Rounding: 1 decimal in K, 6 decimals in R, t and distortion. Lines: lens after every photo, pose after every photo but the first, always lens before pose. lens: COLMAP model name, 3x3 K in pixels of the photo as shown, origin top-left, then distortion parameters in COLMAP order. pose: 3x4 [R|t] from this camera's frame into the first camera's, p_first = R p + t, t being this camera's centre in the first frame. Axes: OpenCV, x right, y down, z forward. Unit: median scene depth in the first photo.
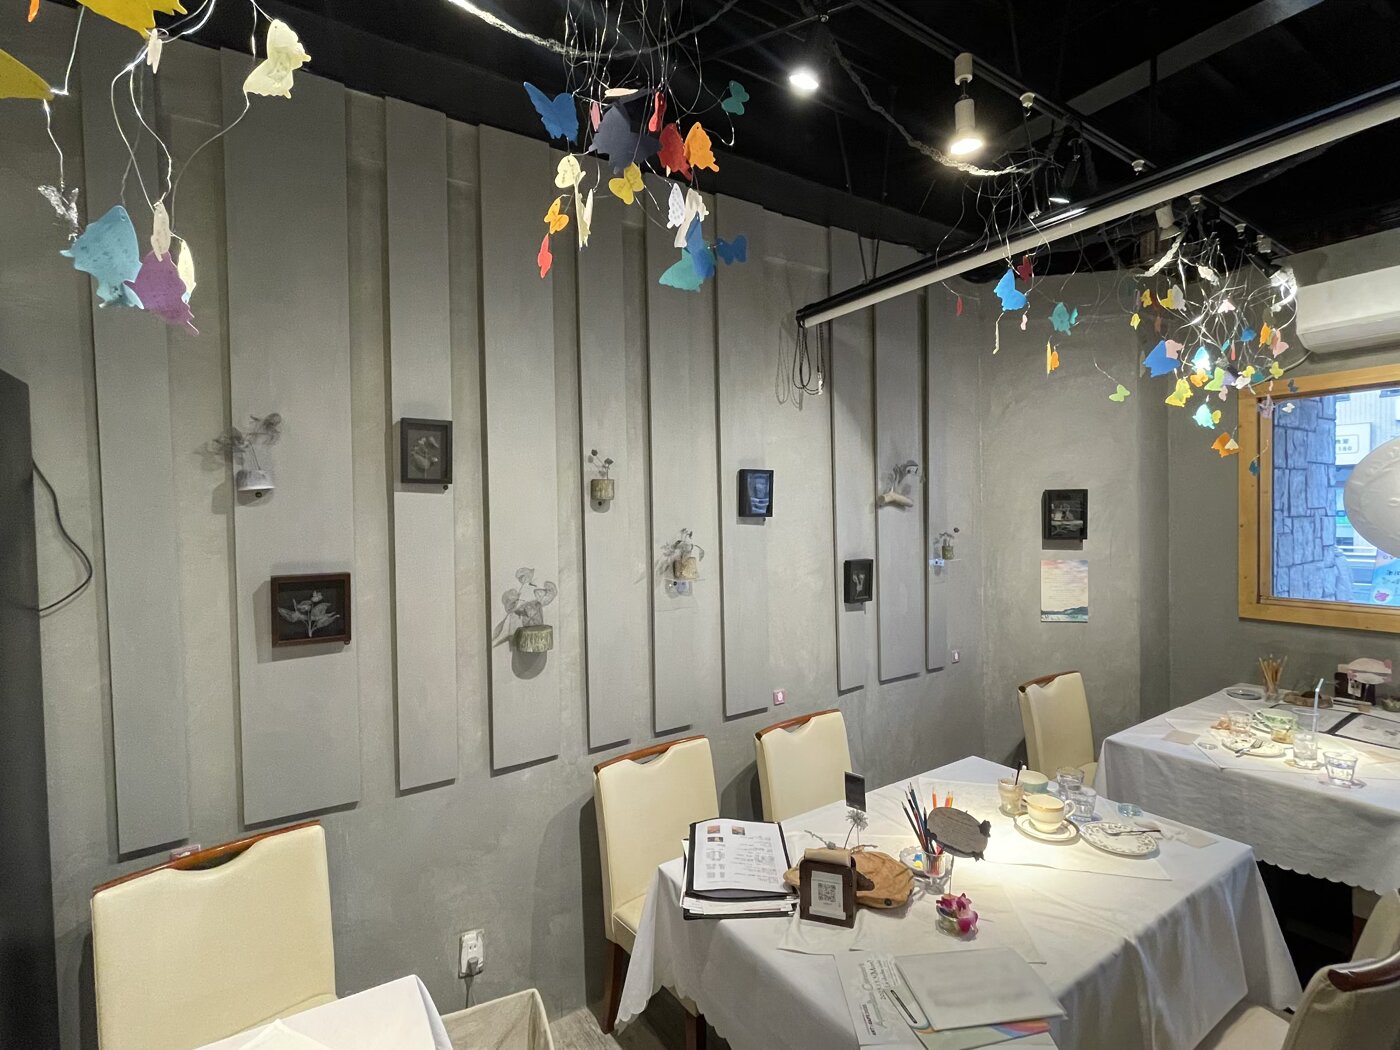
lens RADIAL K [[661.0, 0, 699.5], [0, 661.0, 527.2], [0, 0, 1]] dist [0.003399, 0.000035]
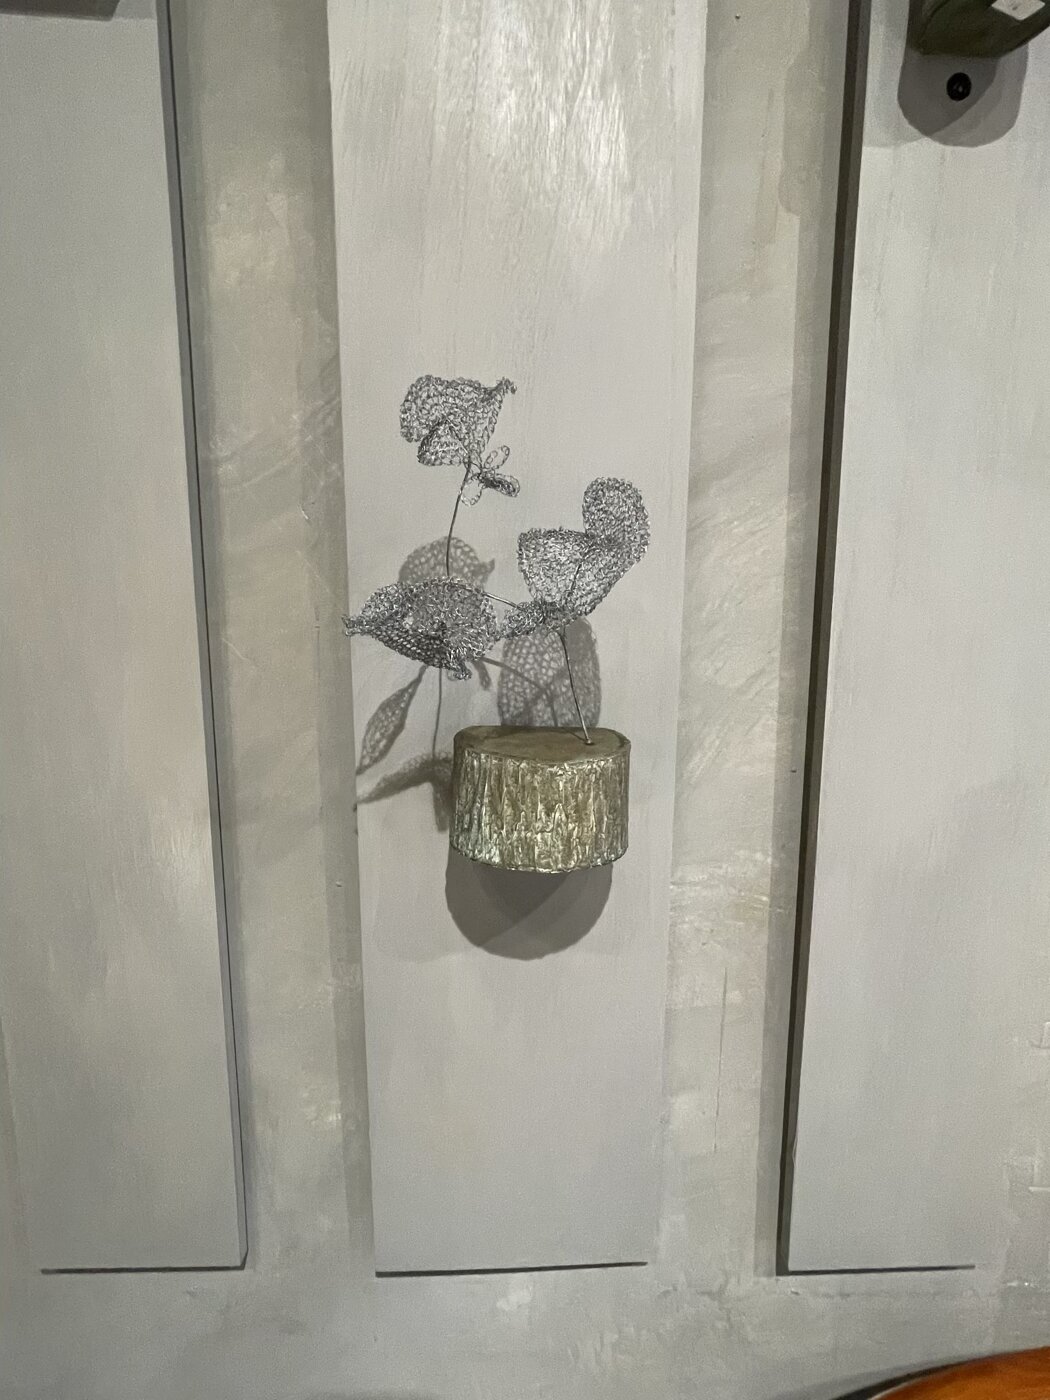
lens RADIAL K [[661.0, 0, 525.2], [0, 661.0, 697.7], [0, 0, 1]] dist [0.003399, 0.000035]
pose [[0.843654, 0.094893, -0.528435, -0.134253], [-0.036176, 0.992067, 0.120394, 0.104587], [0.535668, -0.082454, 0.840394, 0.748367]]
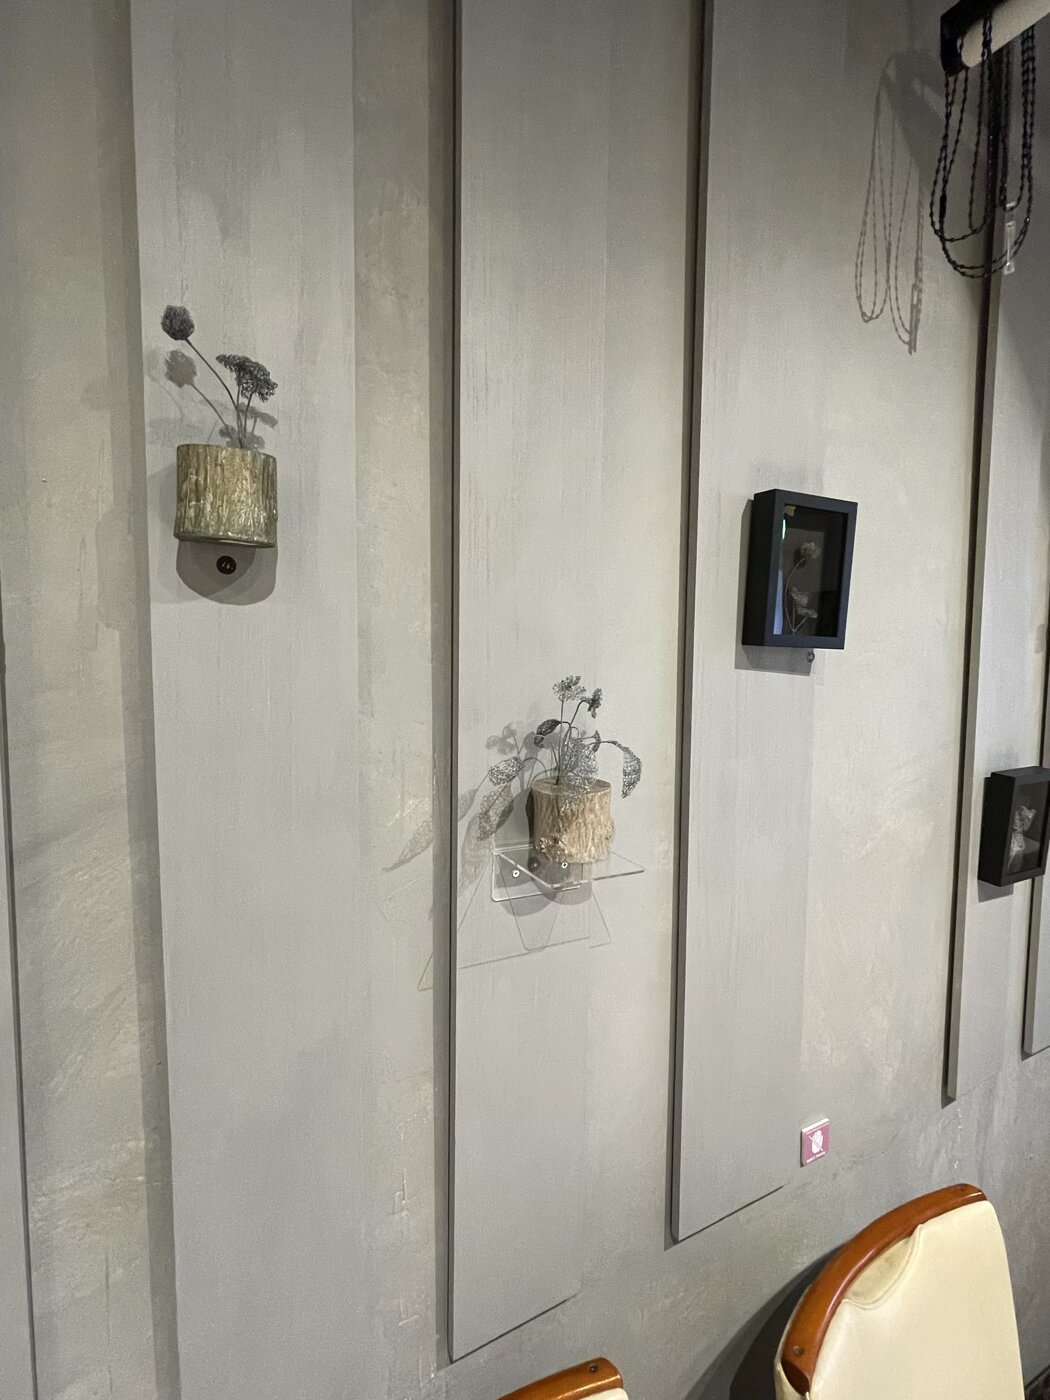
lens RADIAL K [[661.0, 0, 523.8], [0, 661.0, 699.8], [0, 0, 1]] dist [0.003399, 0.000035]
pose [[0.995507, 0.033029, -0.088741, -0.018471], [-0.029357, 0.998671, 0.042368, 0.000098], [0.090023, -0.039573, 0.995153, 0.739043]]
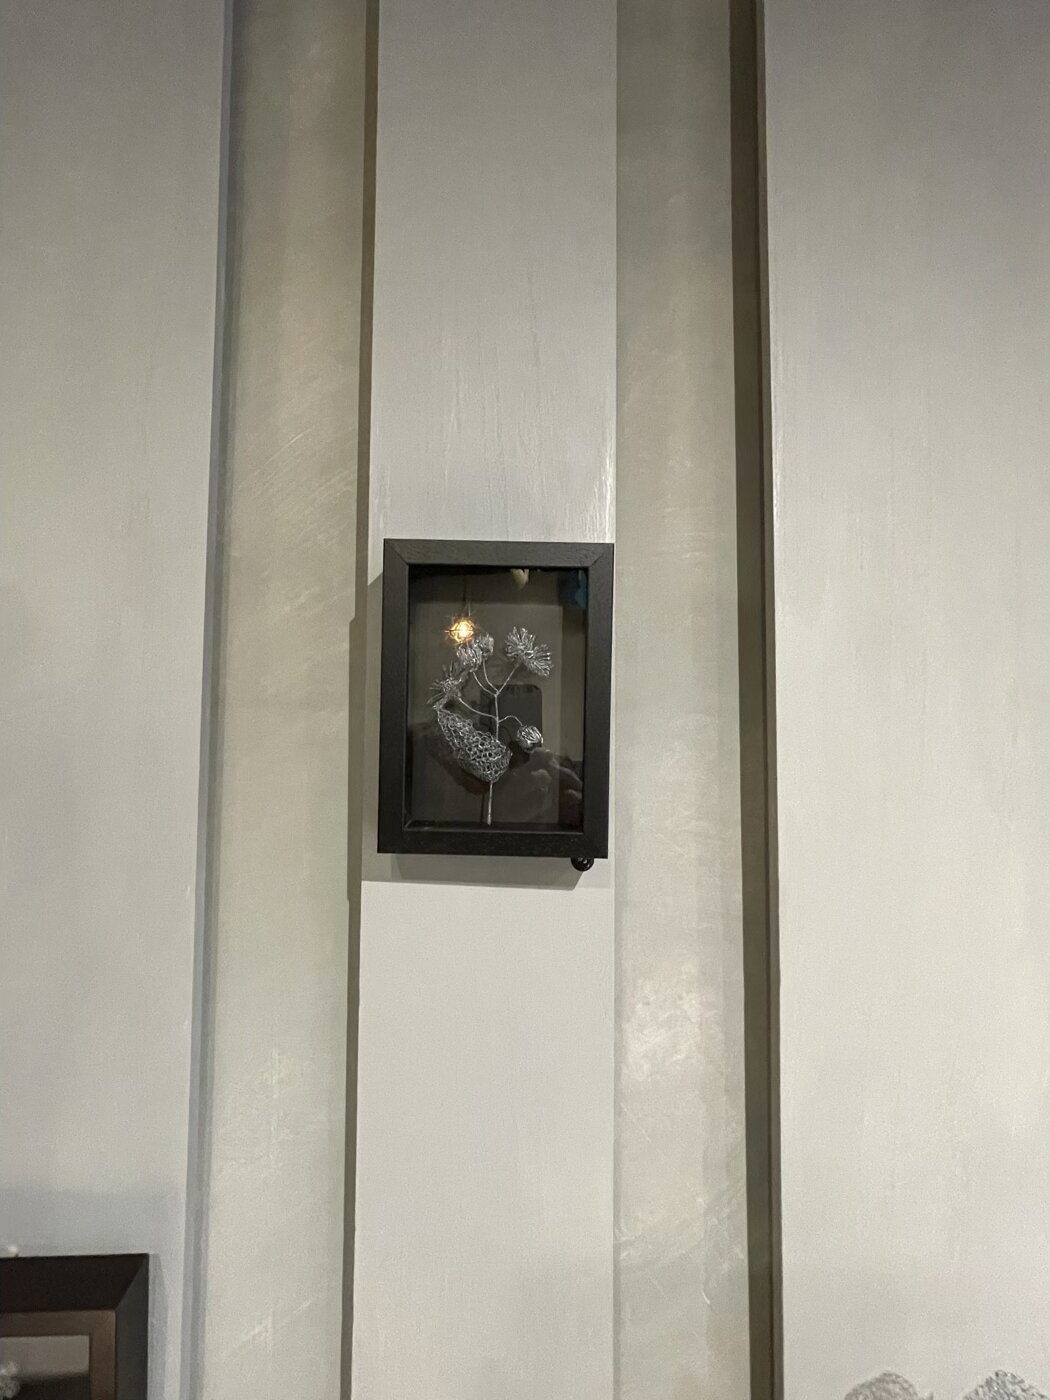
lens RADIAL K [[661.0, 0, 526.6], [0, 661.0, 706.7], [0, 0, 1]] dist [0.003399, 0.000035]
pose [[0.851674, -0.007952, -0.524012, -0.241587], [-0.031472, 0.997304, -0.066286, -0.081104], [0.523126, 0.072945, 0.849128, 0.679678]]
